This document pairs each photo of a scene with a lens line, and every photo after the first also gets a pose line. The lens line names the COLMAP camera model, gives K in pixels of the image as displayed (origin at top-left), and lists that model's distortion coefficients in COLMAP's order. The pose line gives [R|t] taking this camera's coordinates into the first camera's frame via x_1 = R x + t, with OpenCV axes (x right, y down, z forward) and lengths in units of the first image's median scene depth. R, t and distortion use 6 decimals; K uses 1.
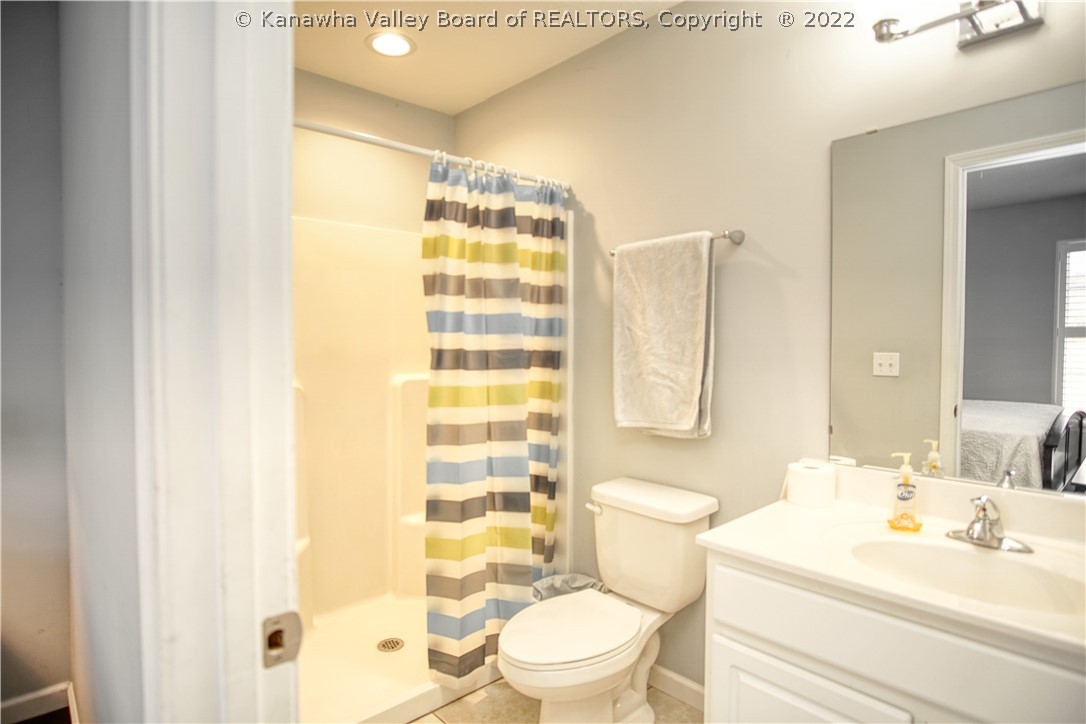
lens RADIAL K [[580.3, 0, 547.6], [0, 580.3, 362.6], [0, 0, 1]] dist [-0.009943, 0.004114]
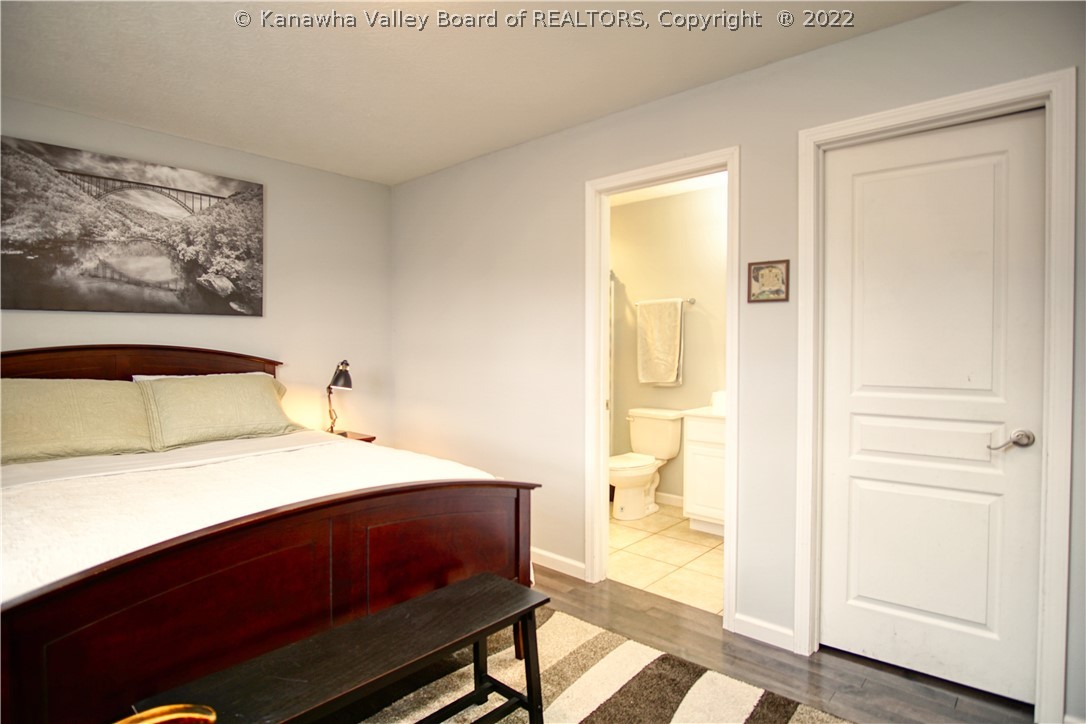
lens RADIAL K [[580.3, 0, 539.6], [0, 580.3, 358.3], [0, 0, 1]] dist [-0.009943, 0.004114]
pose [[0.997749, 0.001376, 0.067048, -0.441884], [-0.000186, 0.999842, -0.017750, 0.059435], [-0.067062, 0.017698, 0.997592, -1.283209]]
